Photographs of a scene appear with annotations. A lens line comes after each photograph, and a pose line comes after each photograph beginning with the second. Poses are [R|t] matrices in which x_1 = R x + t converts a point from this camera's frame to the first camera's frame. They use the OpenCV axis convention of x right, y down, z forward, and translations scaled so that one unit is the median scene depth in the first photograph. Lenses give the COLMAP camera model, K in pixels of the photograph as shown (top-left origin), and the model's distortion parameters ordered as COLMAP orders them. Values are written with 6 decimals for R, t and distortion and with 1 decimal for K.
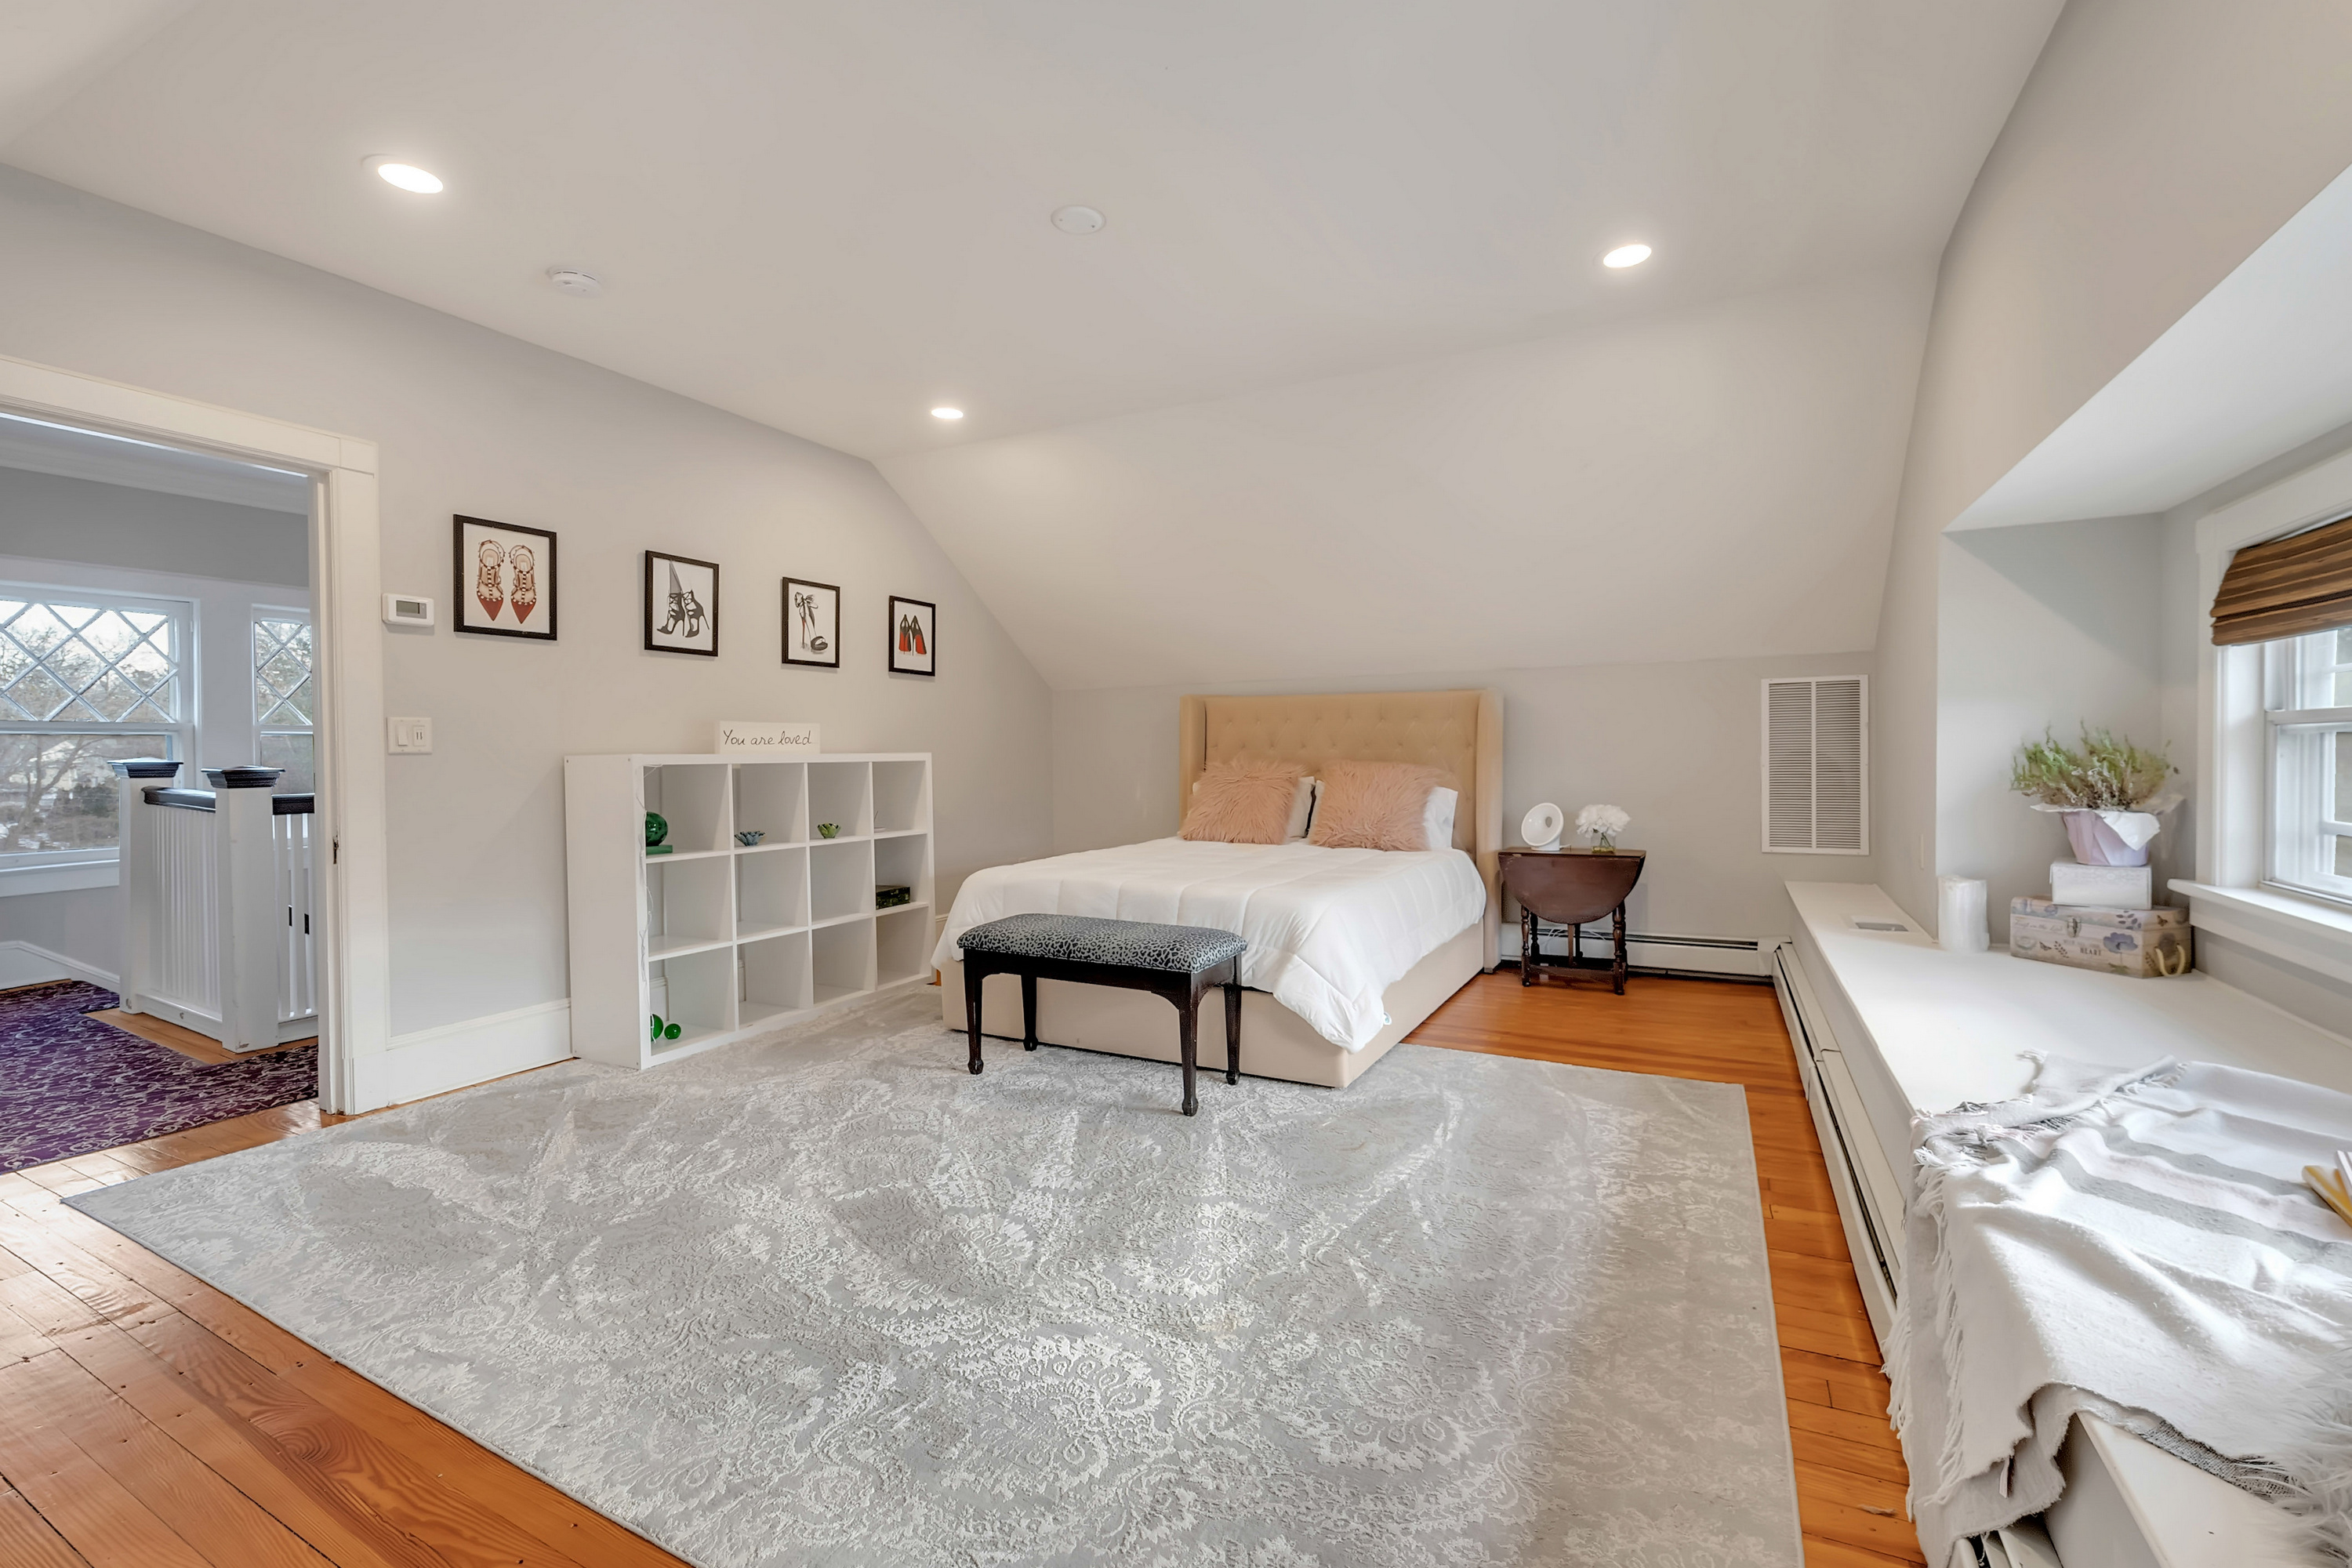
lens RADIAL K [[974.9, 0, 1179.9], [0, 974.9, 762.9], [0, 0, 1]] dist [0.000695, 0.000000]
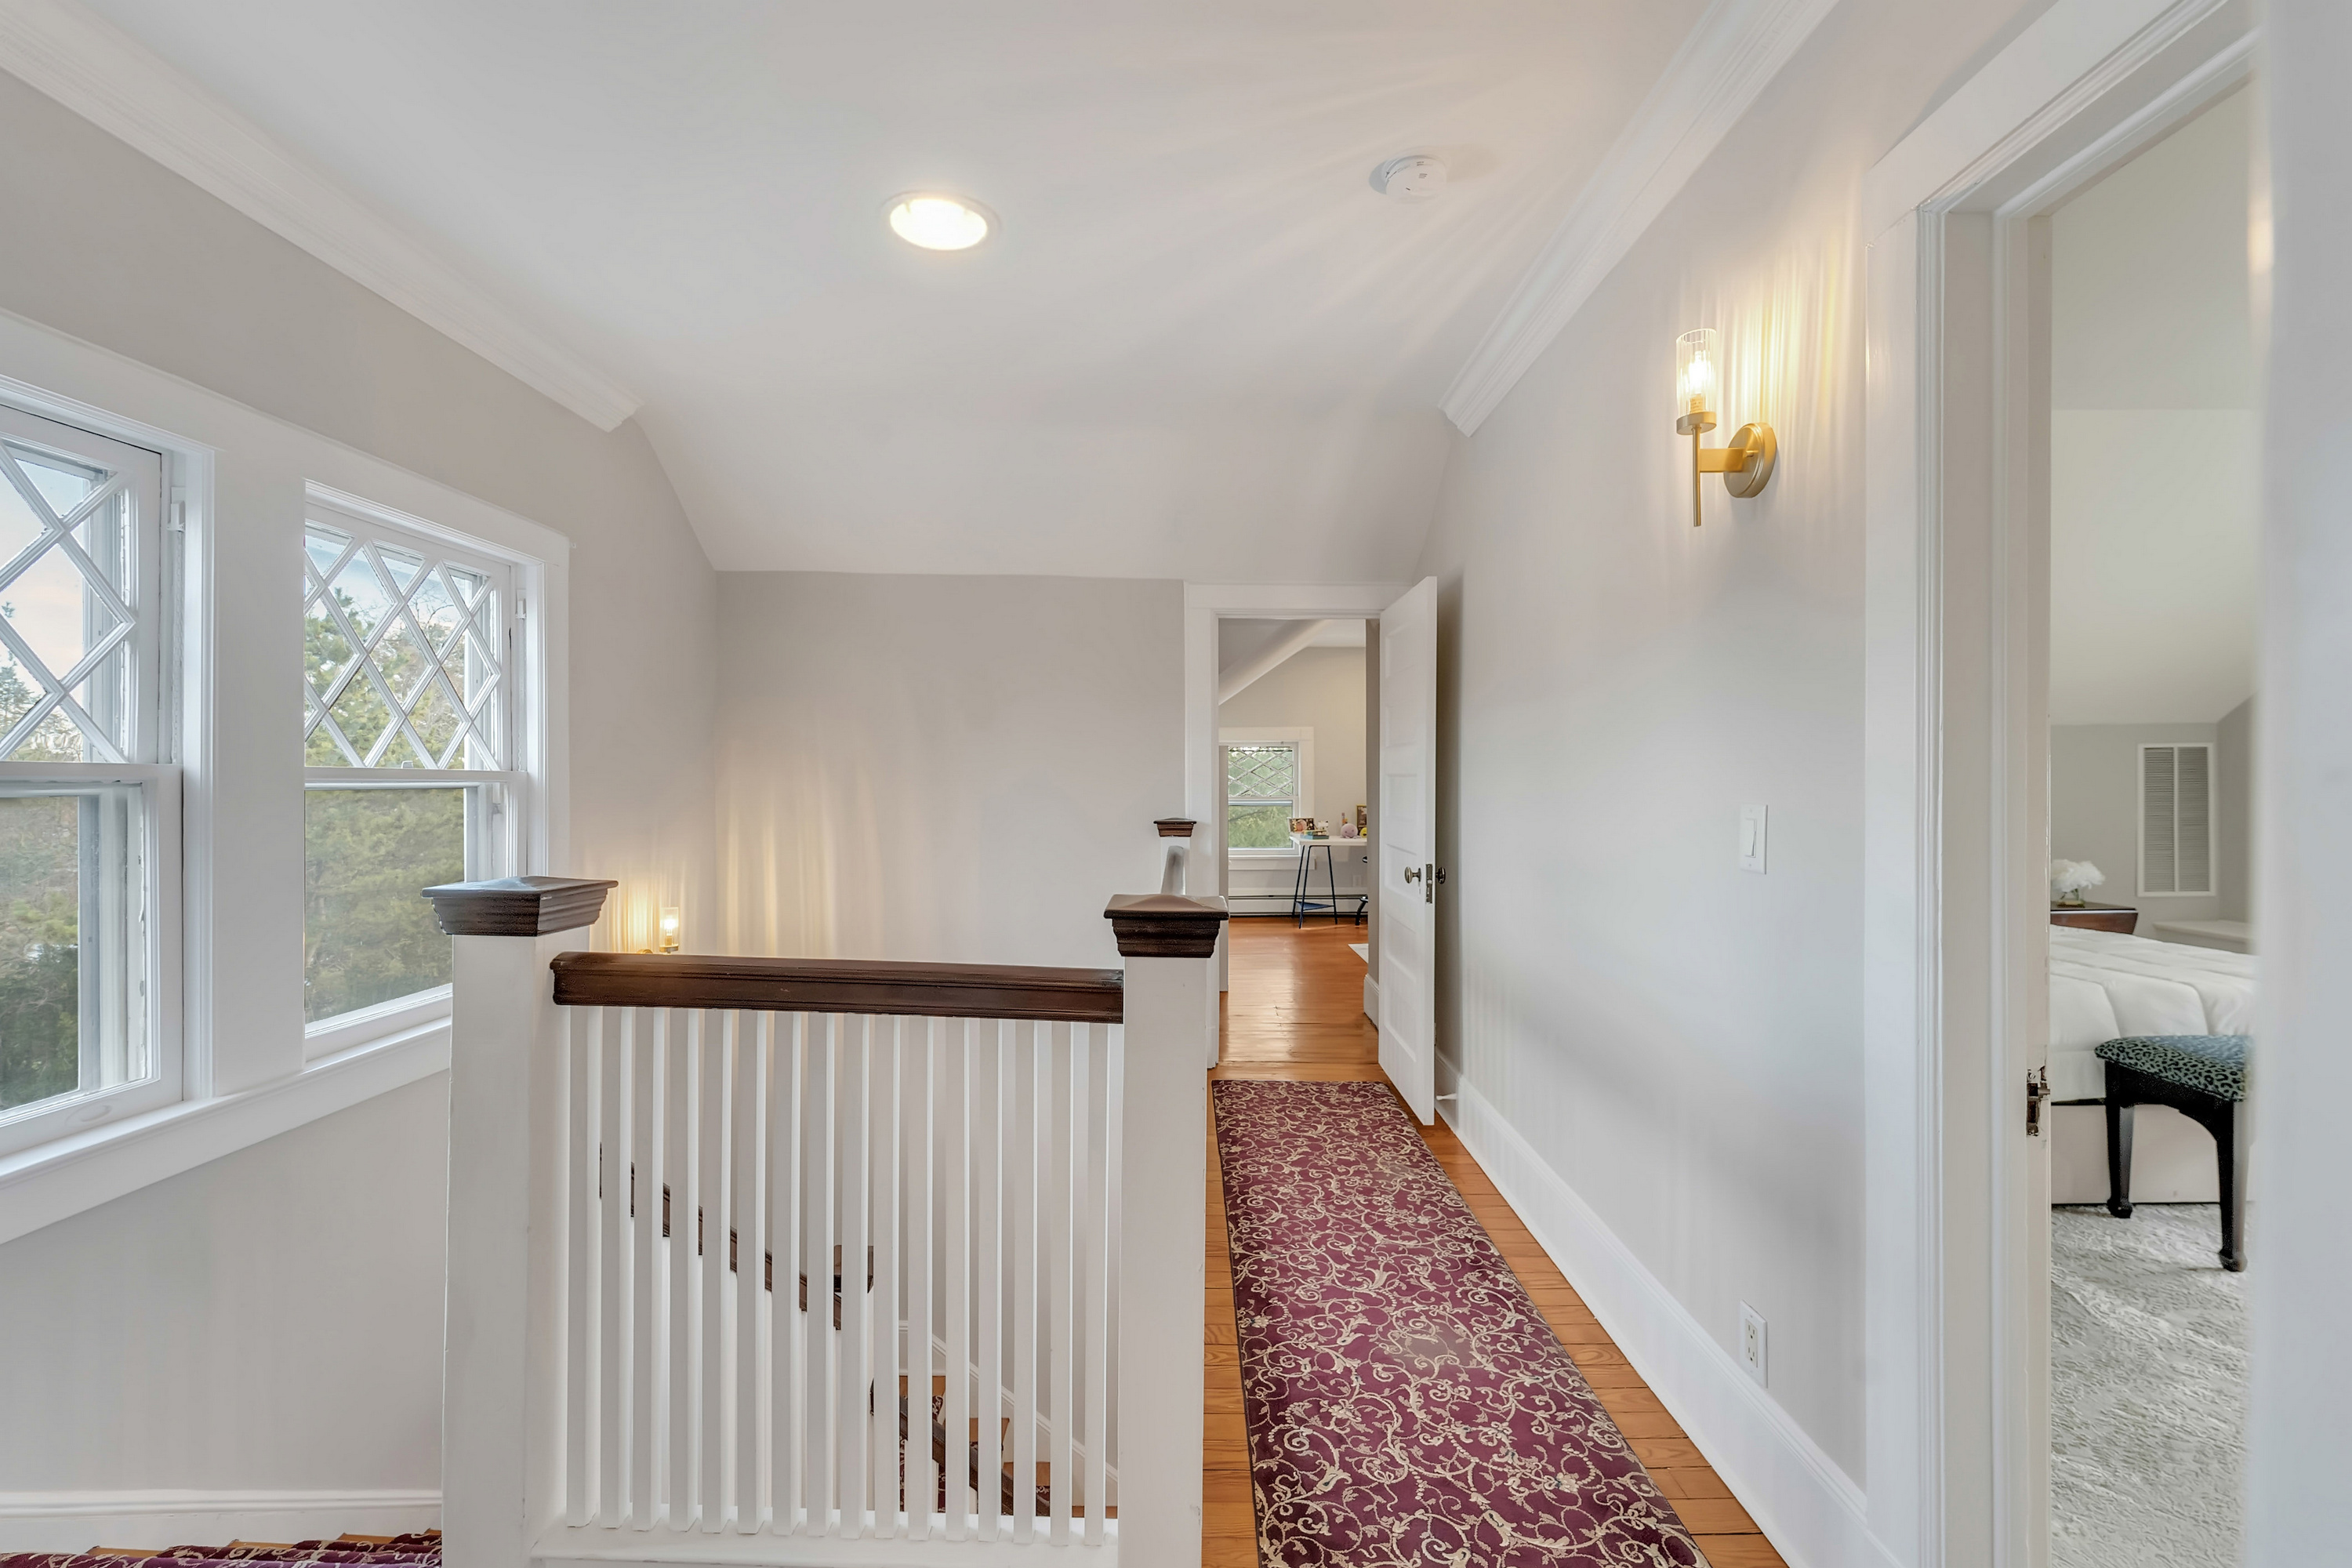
lens RADIAL K [[940.9, 0, 1176.0], [0, 940.9, 784.0], [0, 0, 1]] dist [-0.010142, -0.000185]
pose [[0.894692, 0.003532, 0.446669, -1.168818], [0.003811, 0.999872, -0.015540, -0.036708], [-0.446667, 0.015606, 0.894564, 0.693945]]
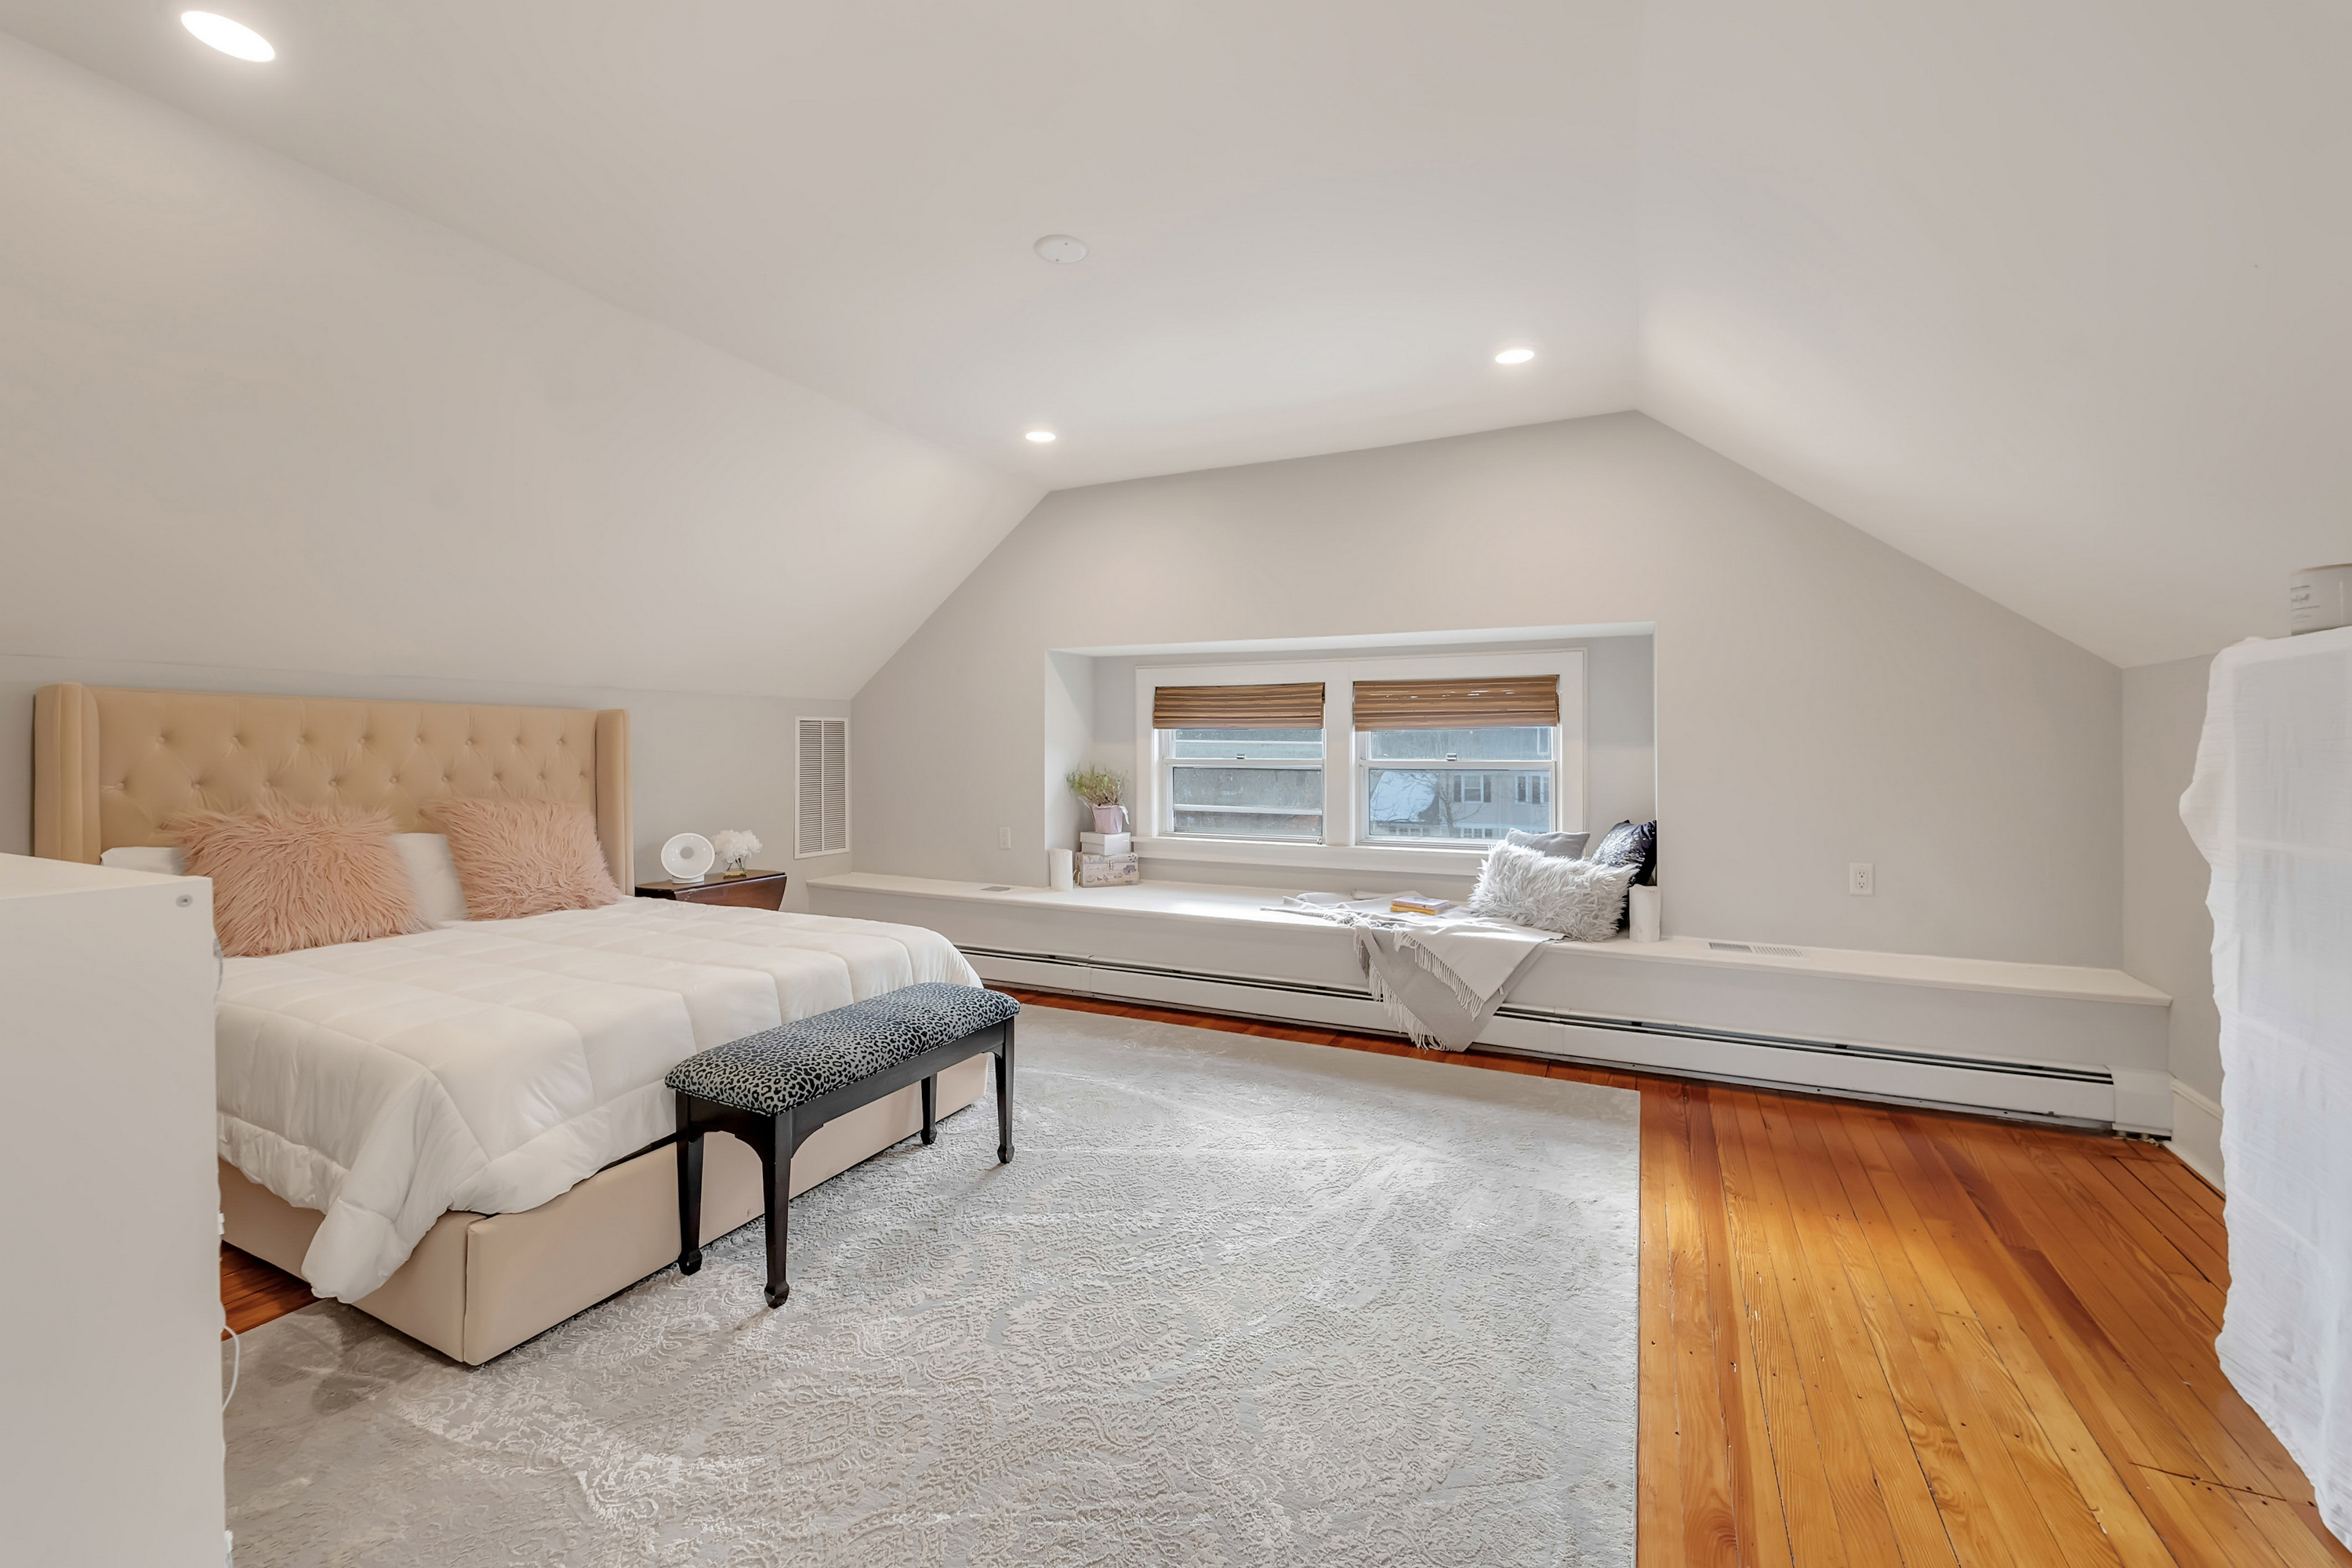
lens RADIAL K [[974.9, 0, 1179.9], [0, 974.9, 762.9], [0, 0, 1]] dist [0.000695, 0.000000]
pose [[-0.016196, -0.006461, 0.999848, -0.827811], [0.014916, 0.999866, 0.006702, -0.039720], [-0.999758, 0.015022, -0.016098, 0.703673]]
